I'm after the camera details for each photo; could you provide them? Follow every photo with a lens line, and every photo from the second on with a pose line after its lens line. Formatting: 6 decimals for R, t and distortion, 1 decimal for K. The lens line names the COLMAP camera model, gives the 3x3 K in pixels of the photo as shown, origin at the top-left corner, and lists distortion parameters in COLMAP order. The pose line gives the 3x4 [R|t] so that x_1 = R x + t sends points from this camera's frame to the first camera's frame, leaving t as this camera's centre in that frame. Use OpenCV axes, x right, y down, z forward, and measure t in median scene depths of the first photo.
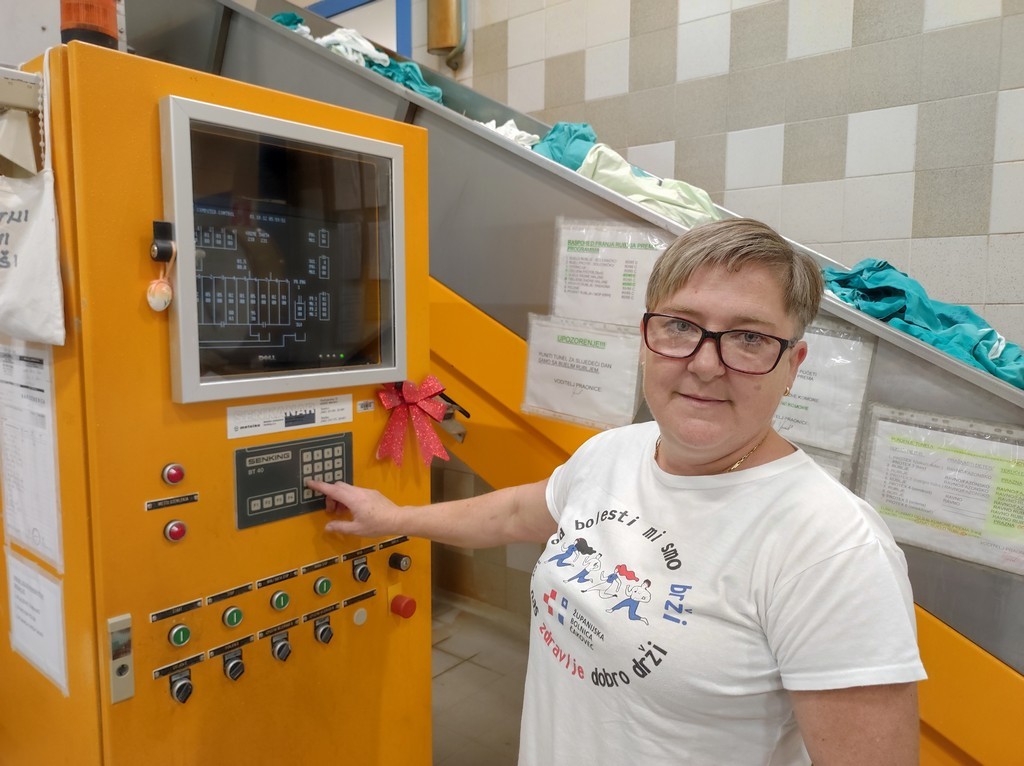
lens RADIAL K [[753.9, 0, 507.7], [0, 753.9, 382.1], [0, 0, 1]] dist [0.002883, -0.013843]
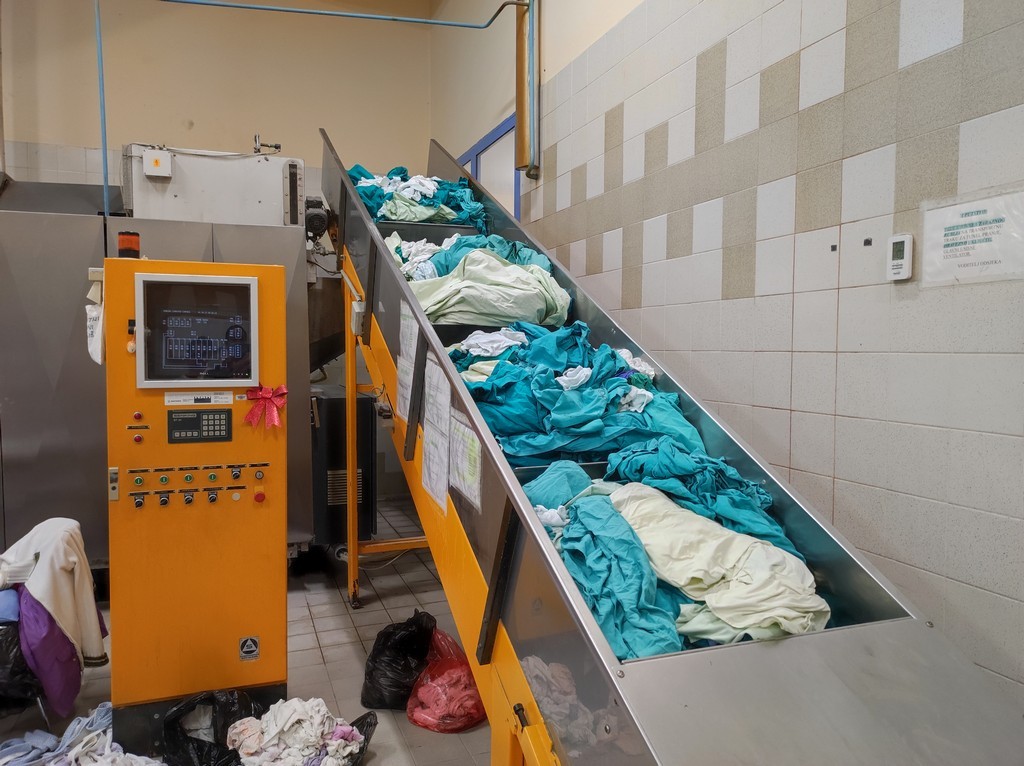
lens RADIAL K [[753.9, 0, 518.3], [0, 753.9, 386.0], [0, 0, 1]] dist [0.002883, -0.013843]
pose [[0.879665, 0.022983, -0.475038, 1.664365], [-0.049479, 0.997834, -0.043348, 0.057850], [0.473013, 0.061636, 0.878897, -0.565592]]
